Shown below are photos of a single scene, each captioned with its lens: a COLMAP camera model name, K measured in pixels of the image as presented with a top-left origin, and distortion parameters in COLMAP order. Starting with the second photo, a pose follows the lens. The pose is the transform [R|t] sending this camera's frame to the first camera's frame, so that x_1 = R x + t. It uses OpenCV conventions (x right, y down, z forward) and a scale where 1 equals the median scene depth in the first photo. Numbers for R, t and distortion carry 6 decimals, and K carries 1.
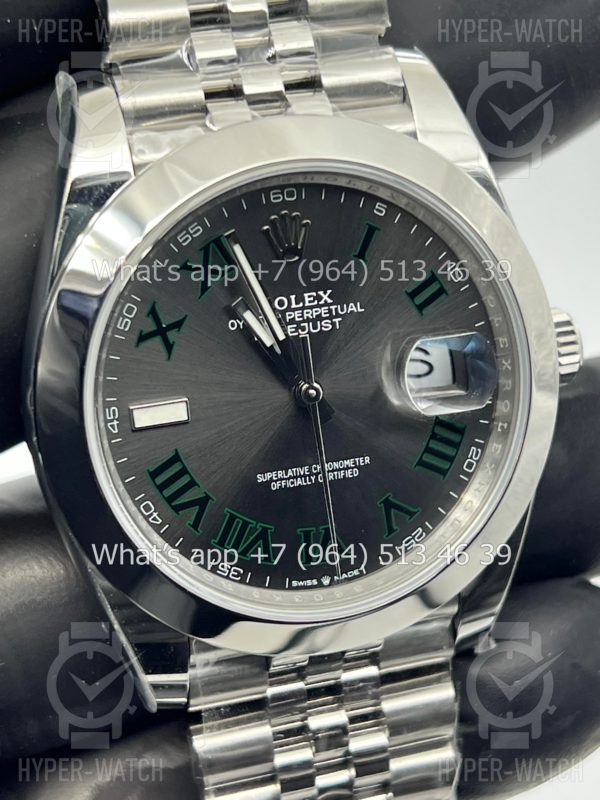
lens RADIAL K [[1834.2, 0, 301.3], [0, 1834.2, 406.2], [0, 0, 1]] dist [0.172331, 0.000000]
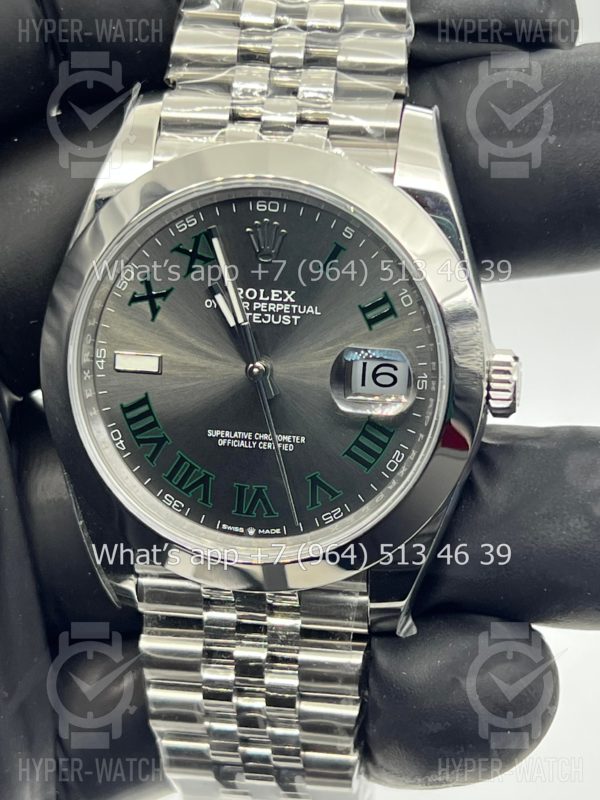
lens RADIAL K [[1834.2, 0, 306.2], [0, 1834.2, 402.0], [0, 0, 1]] dist [0.172331, 0.000000]
pose [[0.894832, 0.203873, -0.397129, 0.509936], [-0.218684, 0.975762, 0.008174, -0.004487], [0.389170, 0.079531, 0.917726, -0.087234]]
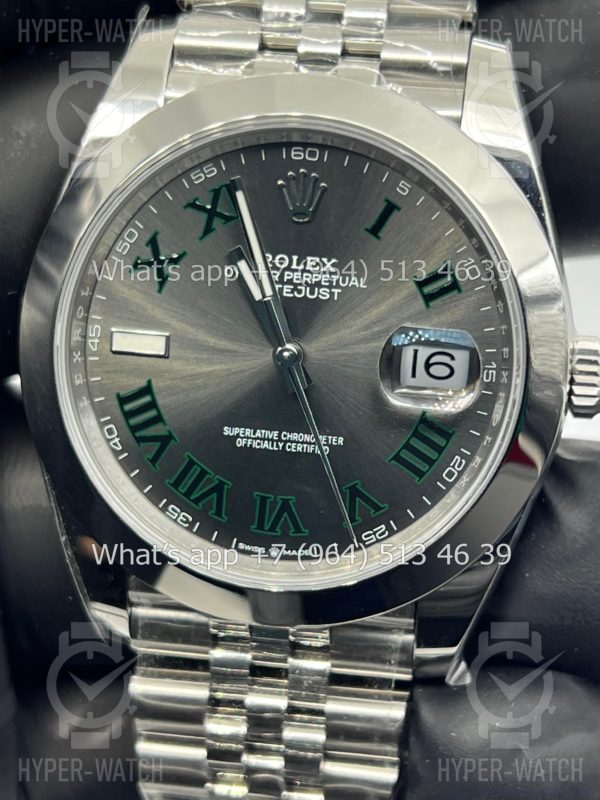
lens RADIAL K [[1834.2, 0, 296.9], [0, 1834.2, 398.3], [0, 0, 1]] dist [0.172331, 0.000000]
pose [[0.903382, 0.212988, -0.372207, 0.375526], [-0.238322, 0.970918, -0.022840, 0.035692], [0.356517, 0.109338, 0.927869, 0.094104]]
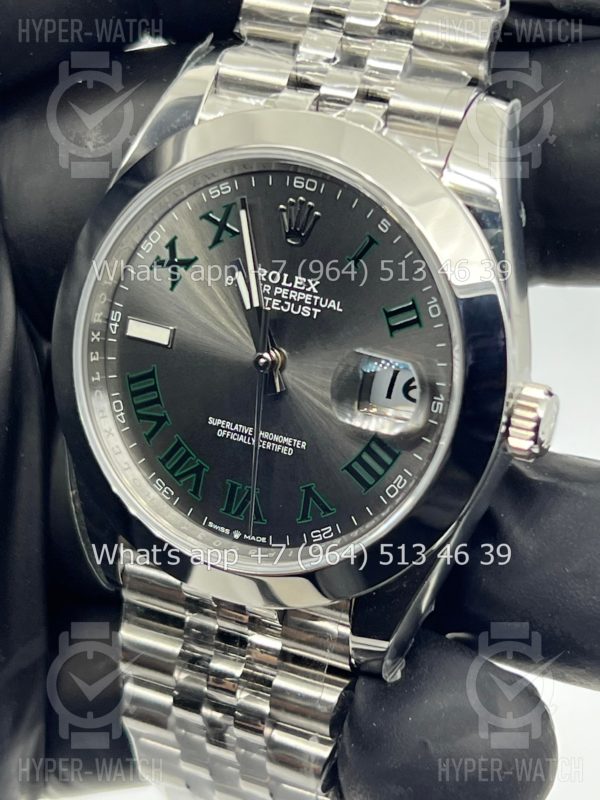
lens RADIAL K [[1834.2, 0, 305.2], [0, 1834.2, 407.5], [0, 0, 1]] dist [0.172331, 0.000000]
pose [[0.735486, 0.346108, -0.582469, 0.660935], [-0.372378, 0.924691, 0.079255, -0.077090], [0.566034, 0.158608, 0.808980, 0.134887]]
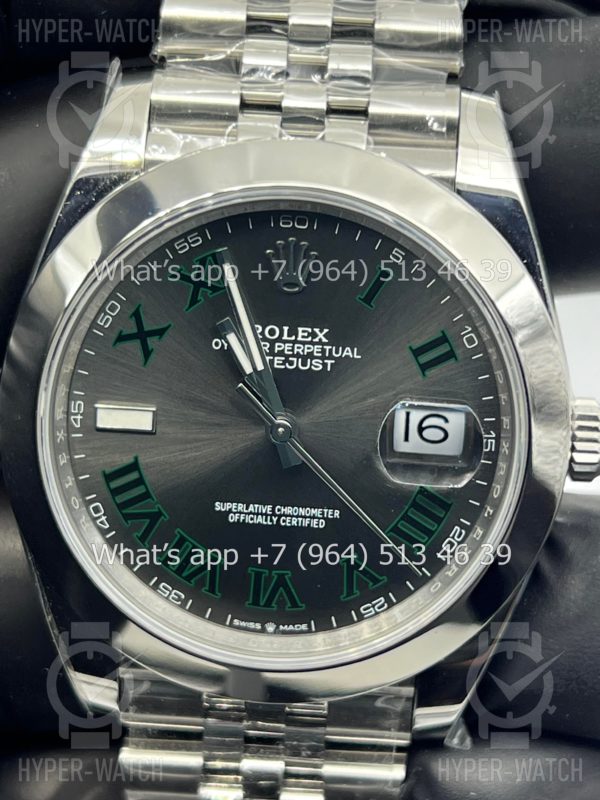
lens RADIAL K [[1834.2, 0, 292.6], [0, 1834.2, 392.9], [0, 0, 1]] dist [0.172331, 0.000000]
pose [[0.934404, 0.213377, -0.285237, 0.273997], [-0.210402, 0.976737, 0.041415, -0.066322], [0.287439, 0.021316, 0.957562, 0.092357]]
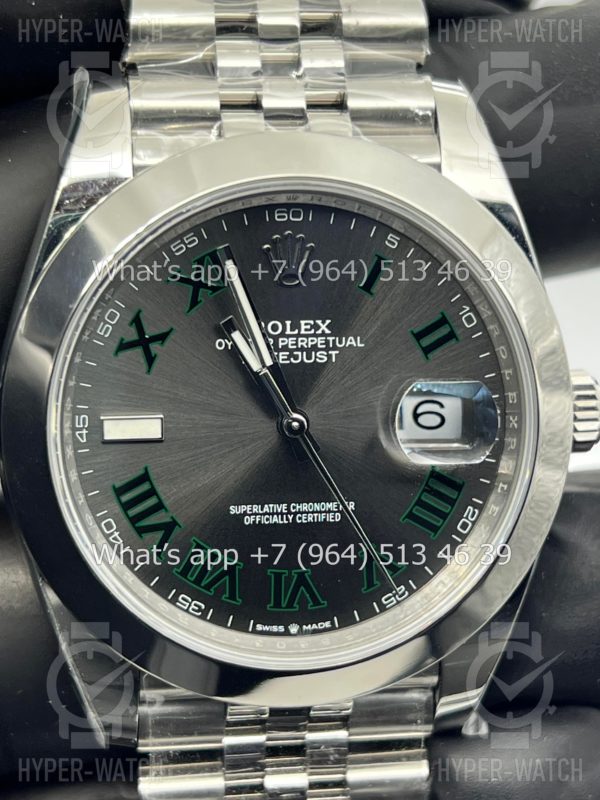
lens RADIAL K [[1834.2, 0, 304.2], [0, 1834.2, 395.6], [0, 0, 1]] dist [0.172331, 0.000000]
pose [[0.985836, 0.111127, -0.125614, 0.125214], [-0.118246, 0.991689, -0.050697, 0.024483], [0.118936, 0.064832, 0.990783, 0.066652]]
